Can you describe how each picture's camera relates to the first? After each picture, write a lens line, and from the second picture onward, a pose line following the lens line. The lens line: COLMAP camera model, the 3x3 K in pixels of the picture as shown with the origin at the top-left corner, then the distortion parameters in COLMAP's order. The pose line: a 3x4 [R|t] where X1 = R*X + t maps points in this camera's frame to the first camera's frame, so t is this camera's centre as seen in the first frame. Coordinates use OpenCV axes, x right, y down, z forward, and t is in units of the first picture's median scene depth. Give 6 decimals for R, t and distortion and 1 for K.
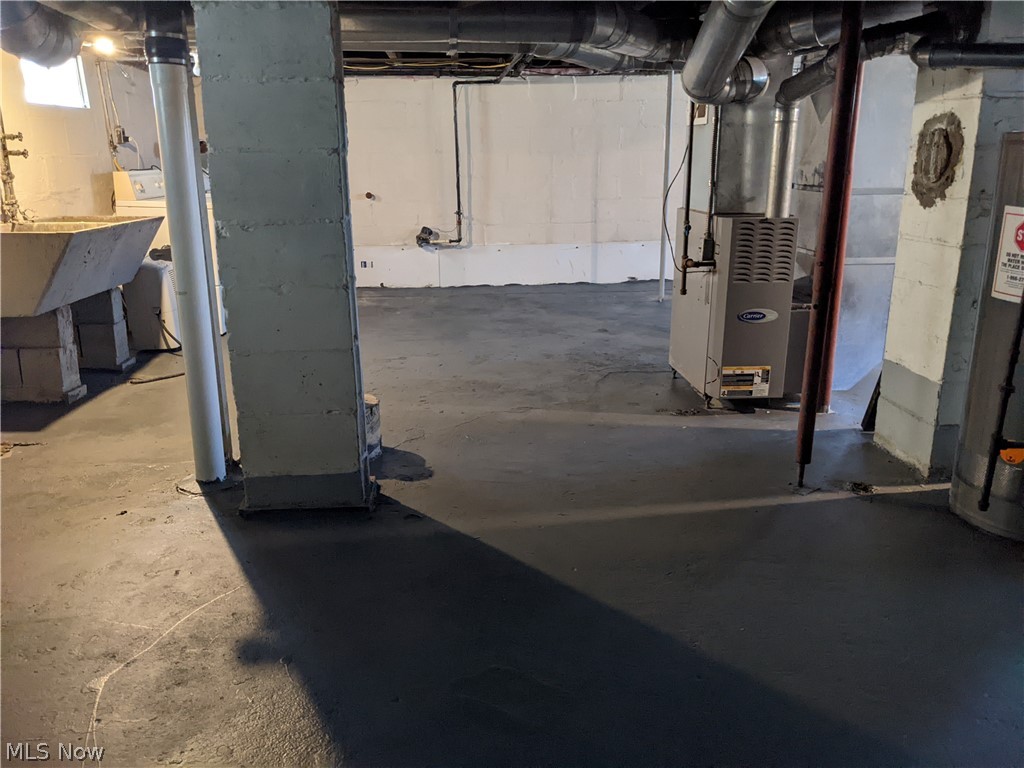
lens RADIAL K [[818.6, 0, 513.5], [0, 818.6, 375.7], [0, 0, 1]] dist [0.063341, -0.081041]
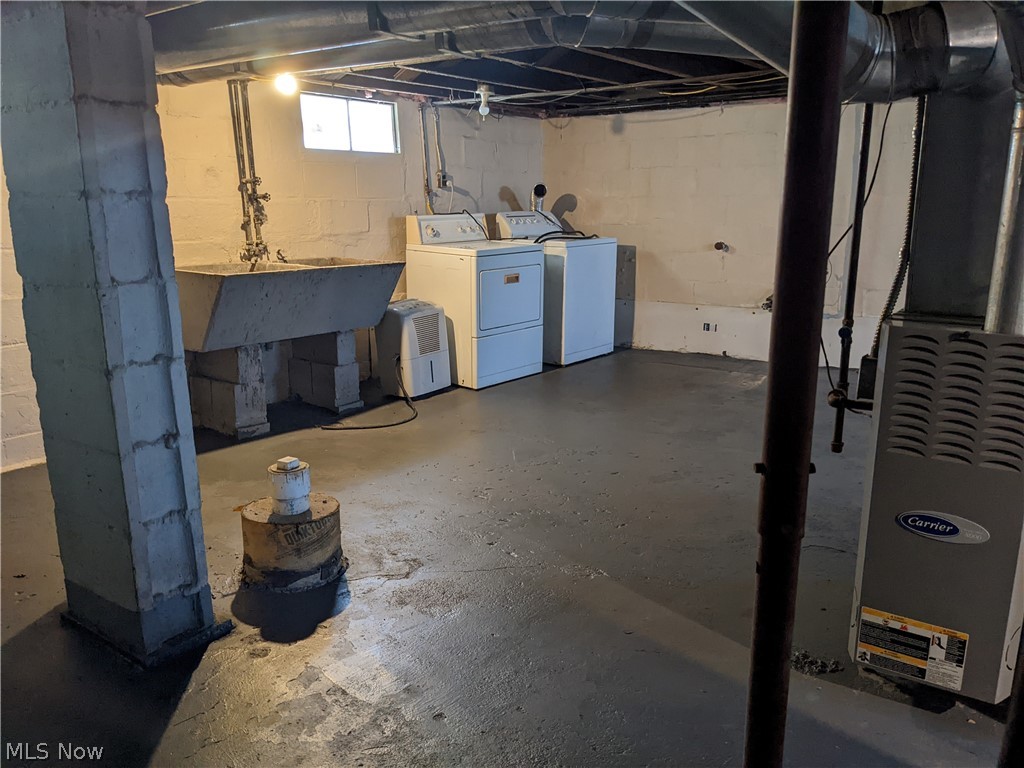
lens RADIAL K [[818.6, 0, 513.4], [0, 818.6, 394.5], [0, 0, 1]] dist [0.063341, -0.081041]
pose [[0.777162, 0.148742, -0.611470, 0.370992], [-0.165270, 0.985800, 0.029745, -0.117265], [0.607211, 0.077941, 0.790709, 0.432614]]
